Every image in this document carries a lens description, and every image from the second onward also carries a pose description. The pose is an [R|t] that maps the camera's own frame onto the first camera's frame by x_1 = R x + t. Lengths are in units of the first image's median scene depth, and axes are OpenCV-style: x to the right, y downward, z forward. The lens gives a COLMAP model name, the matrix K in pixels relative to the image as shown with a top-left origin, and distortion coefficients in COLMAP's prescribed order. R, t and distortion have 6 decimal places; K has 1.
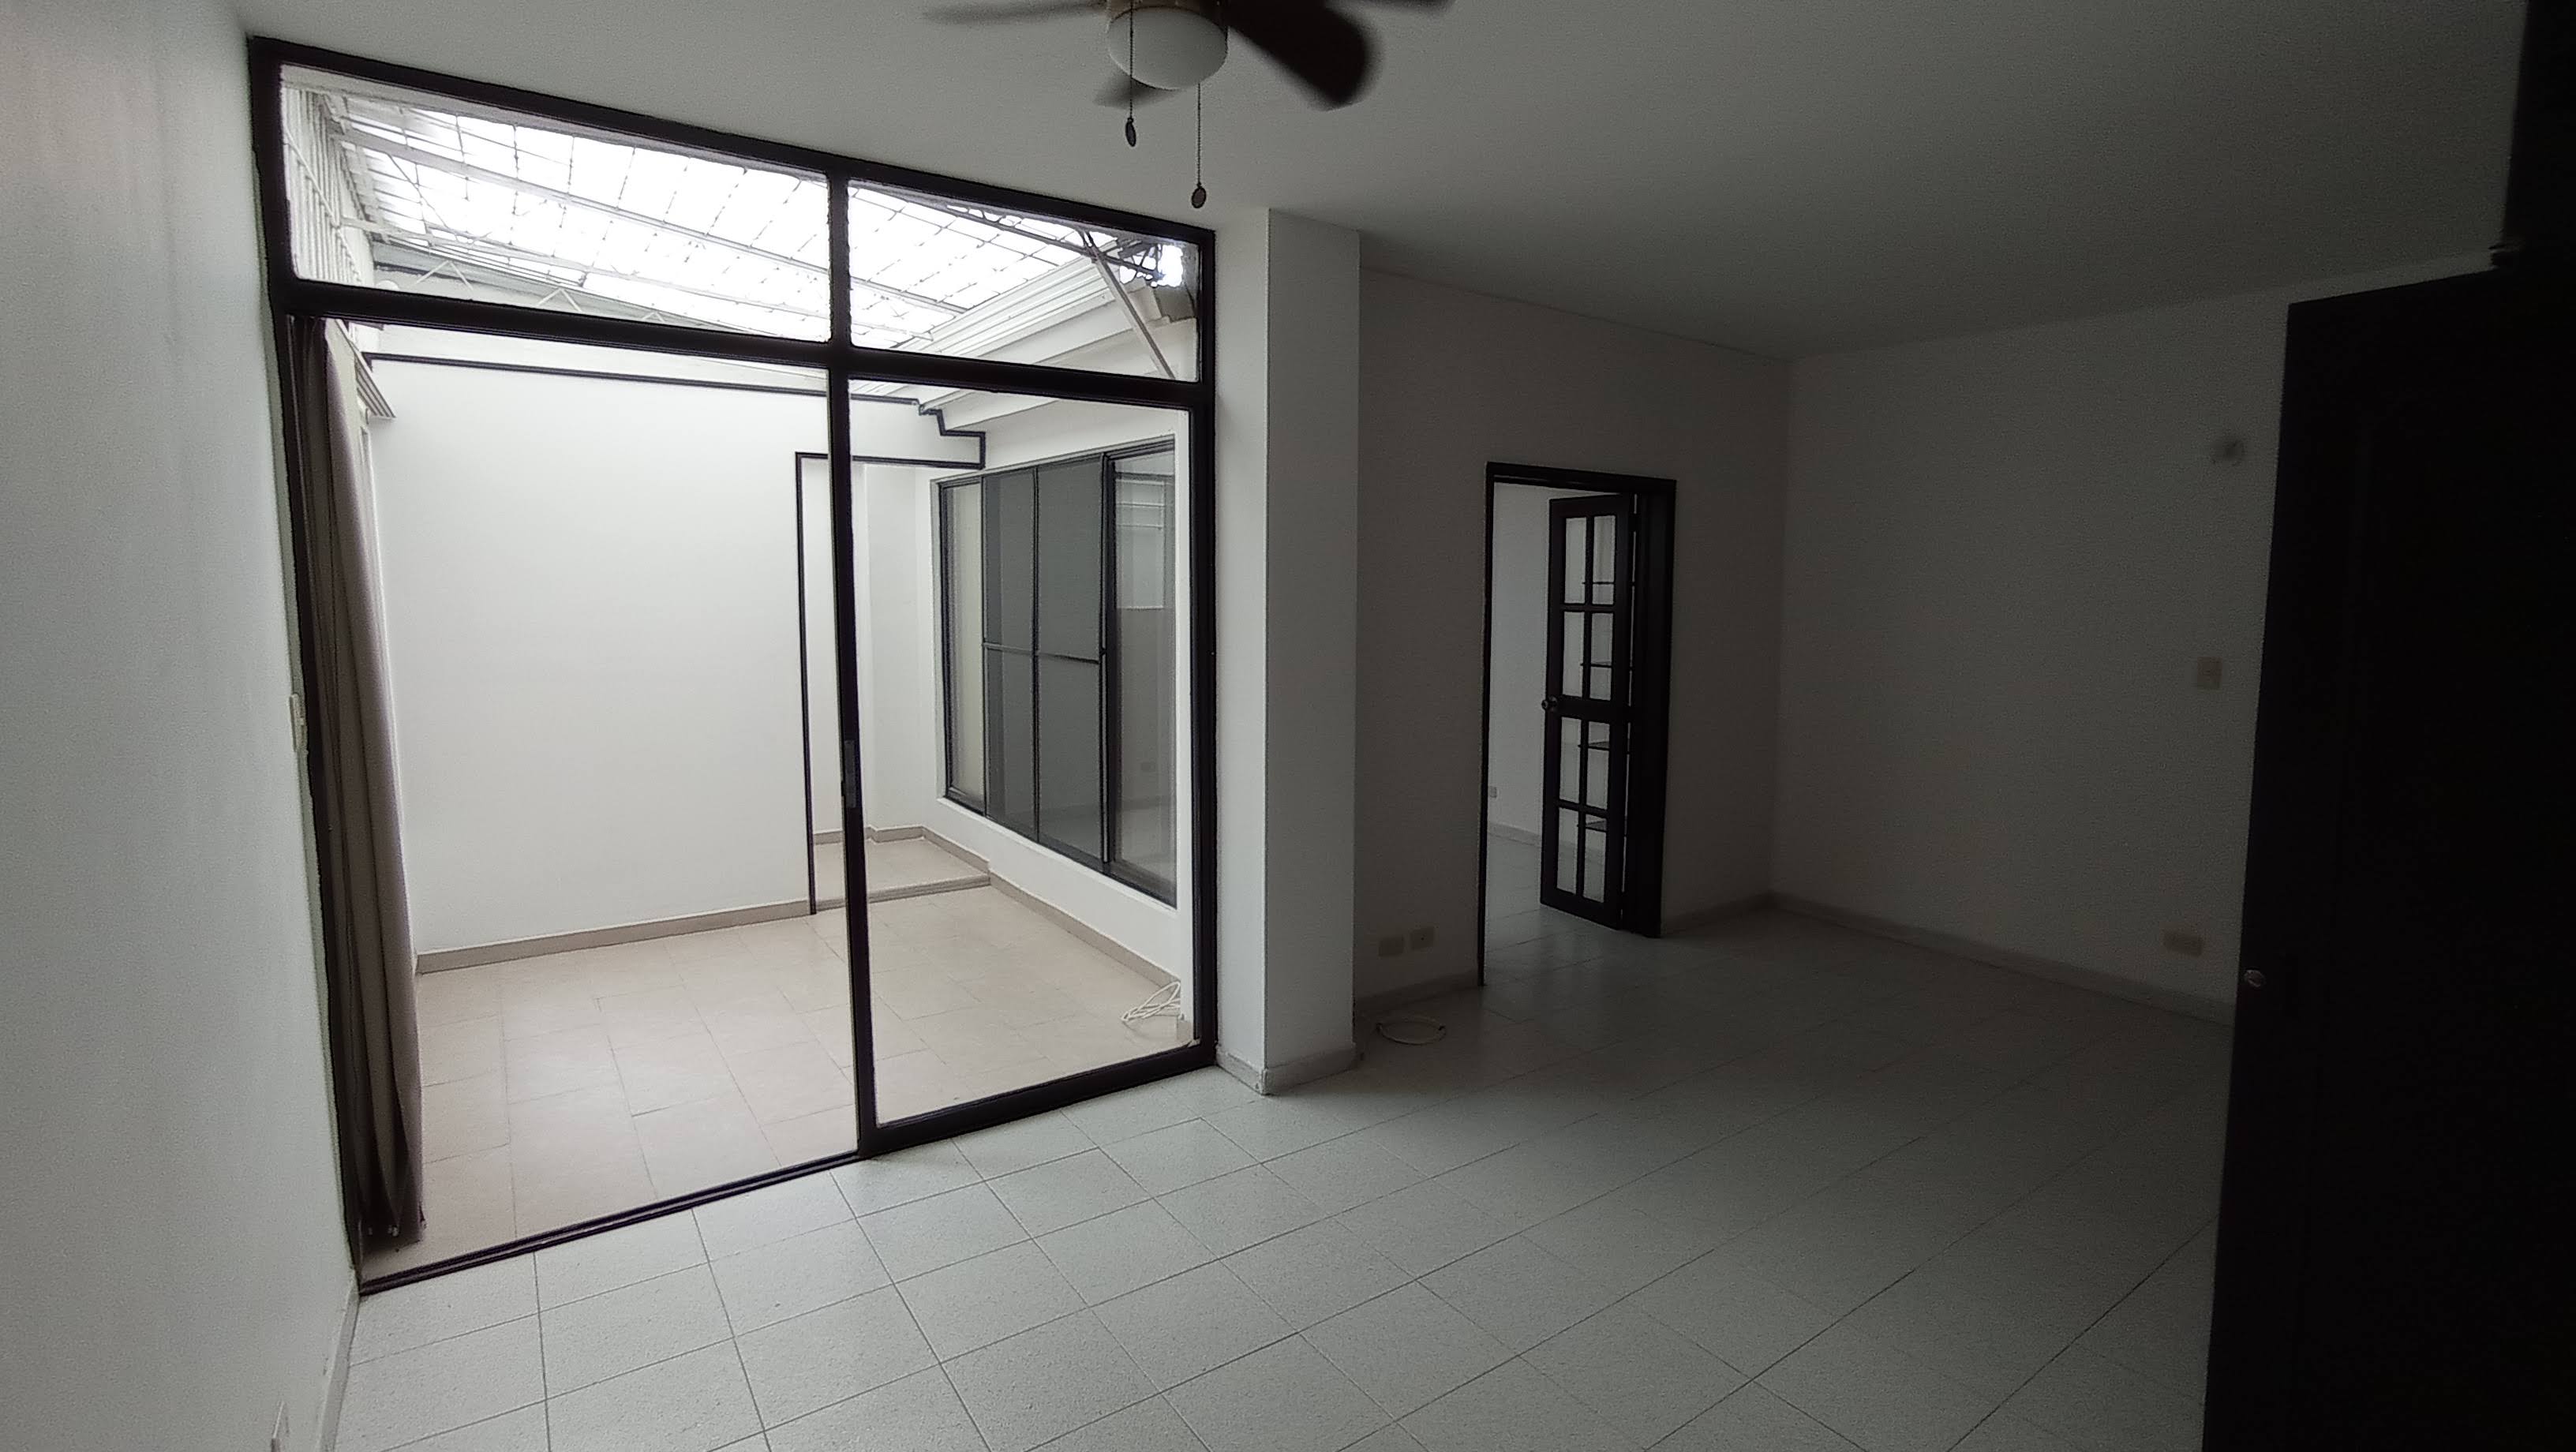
lens RADIAL K [[1158.3, 0, 1292.2], [0, 1158.3, 662.2], [0, 0, 1]] dist [-0.042474, 0.013360]
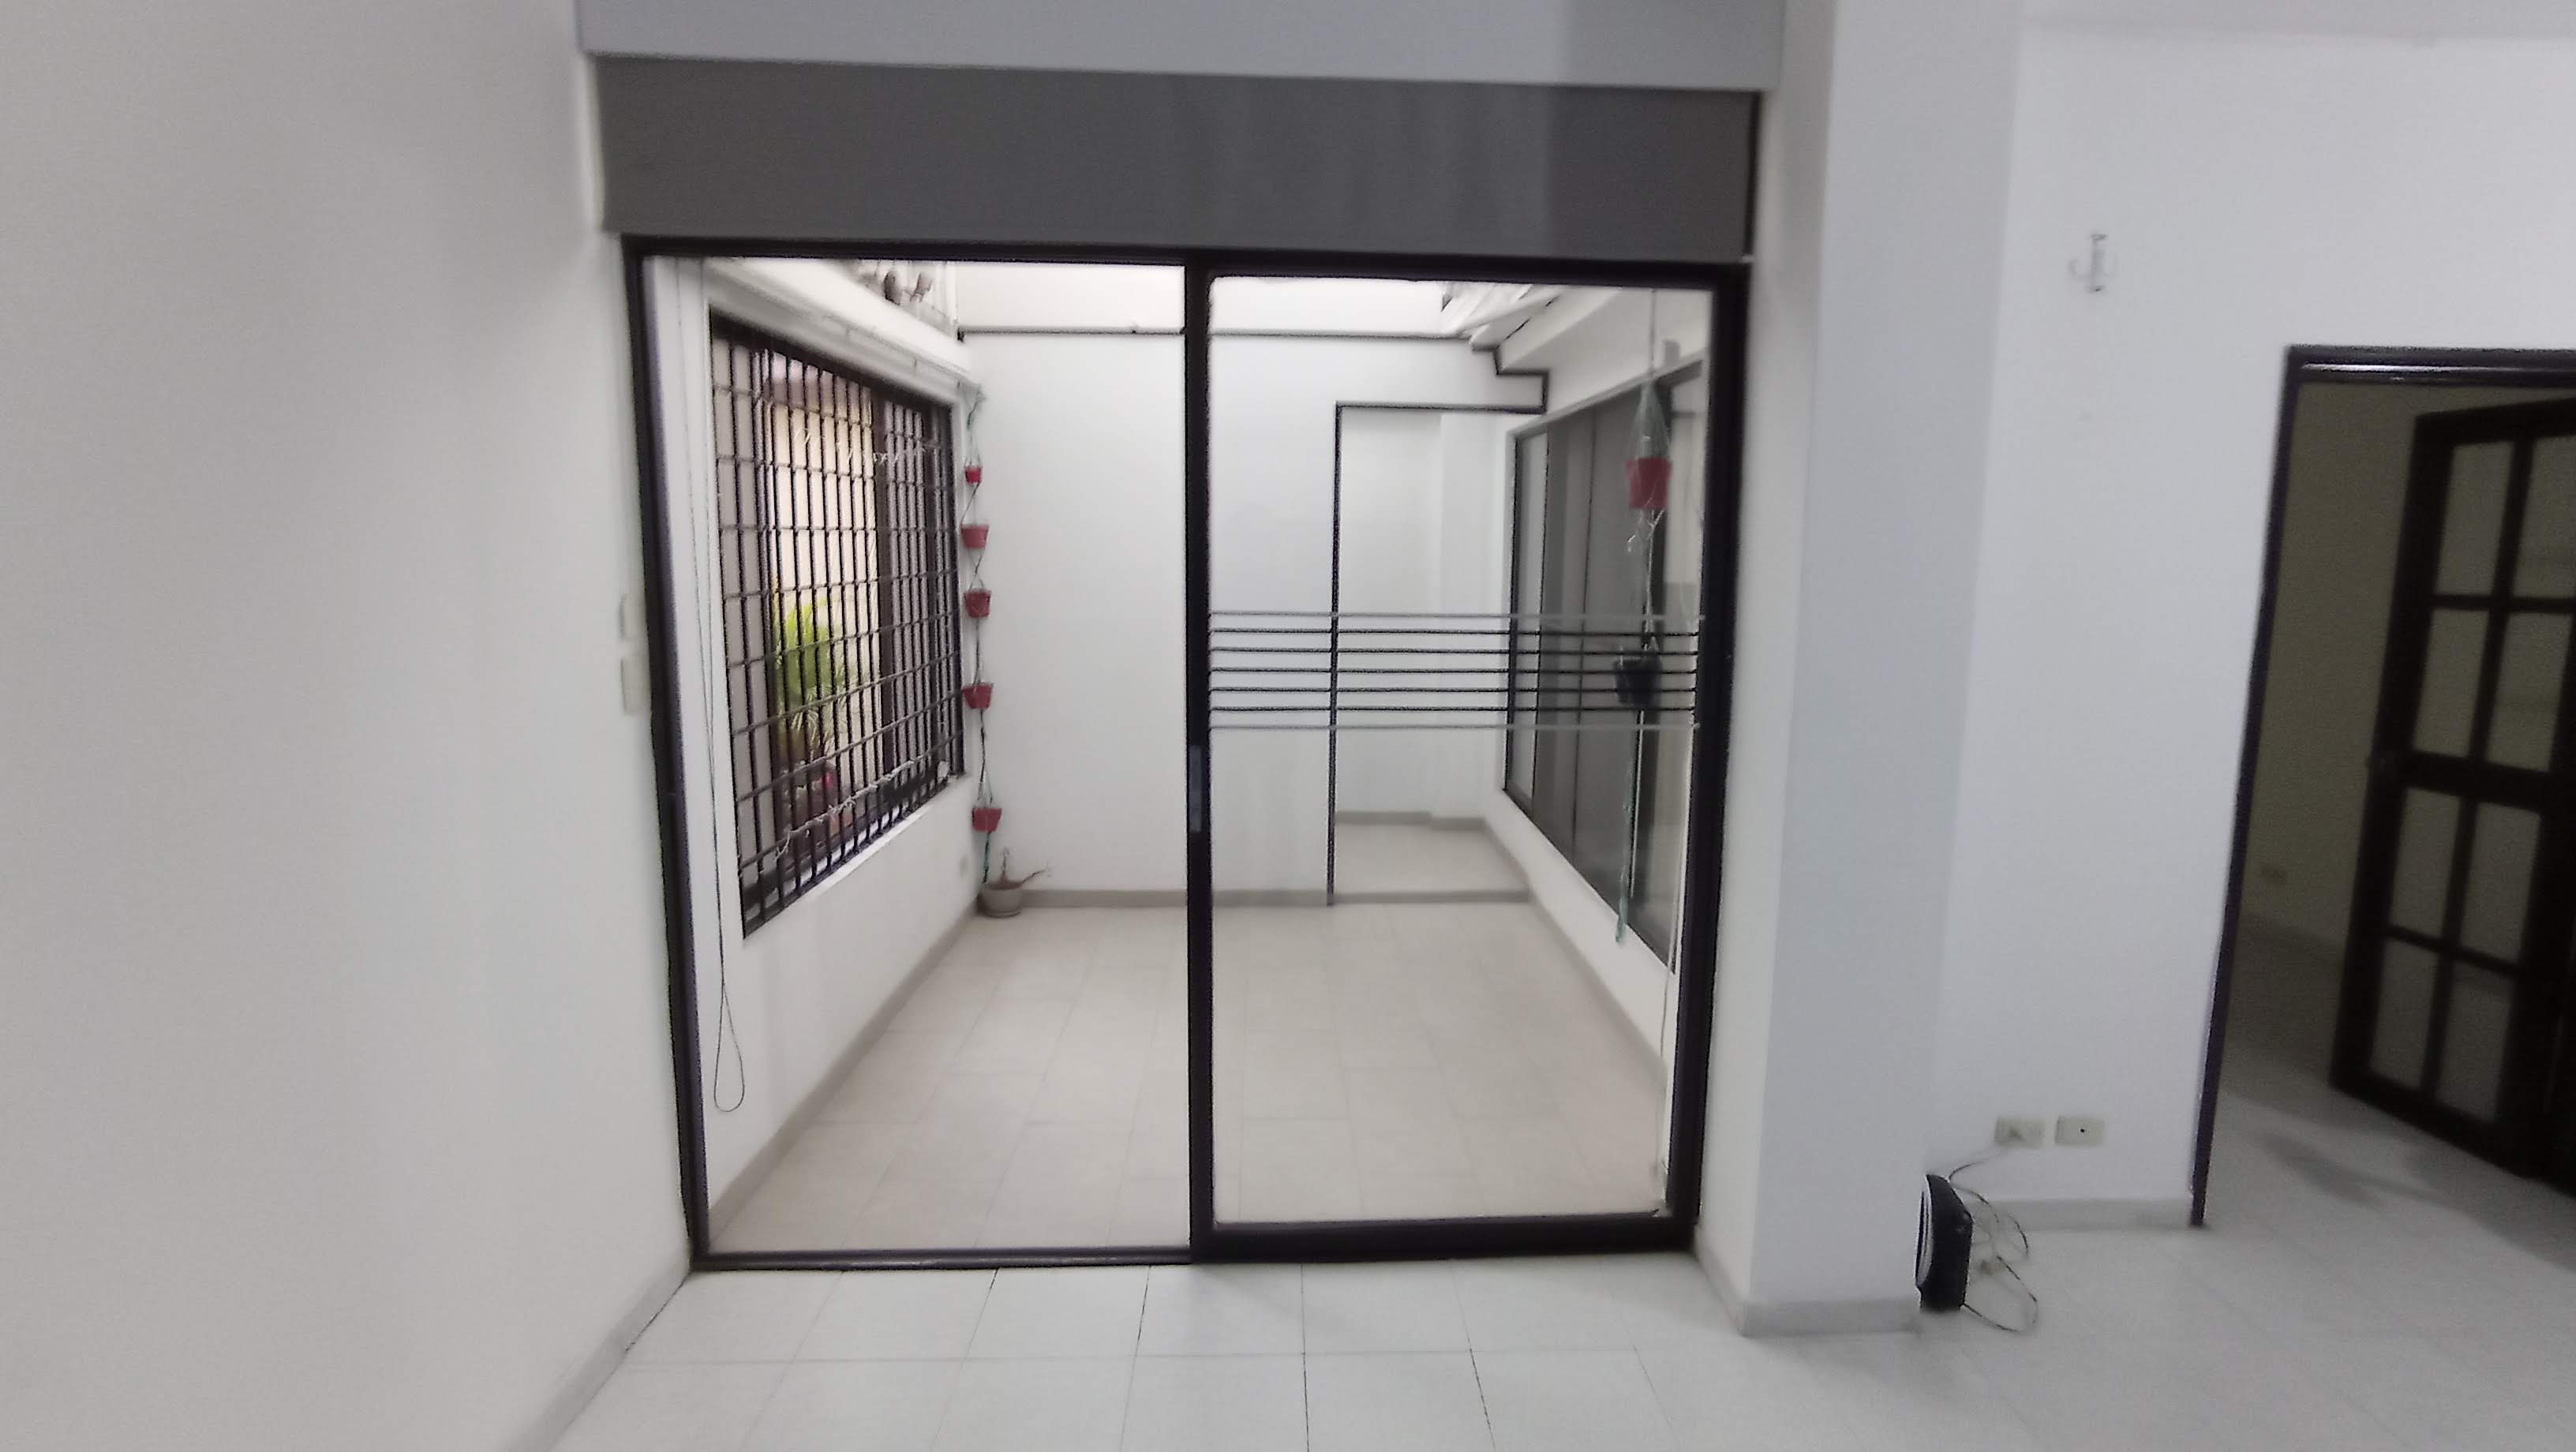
lens RADIAL K [[1168.5, 0, 1303.1], [0, 1168.5, 671.4], [0, 0, 1]] dist [-0.049189, 0.021755]
pose [[0.849356, 0.064112, -0.523913, 0.049532], [-0.046376, 0.997821, 0.046922, -0.011388], [0.525780, -0.015557, 0.850478, 0.202438]]
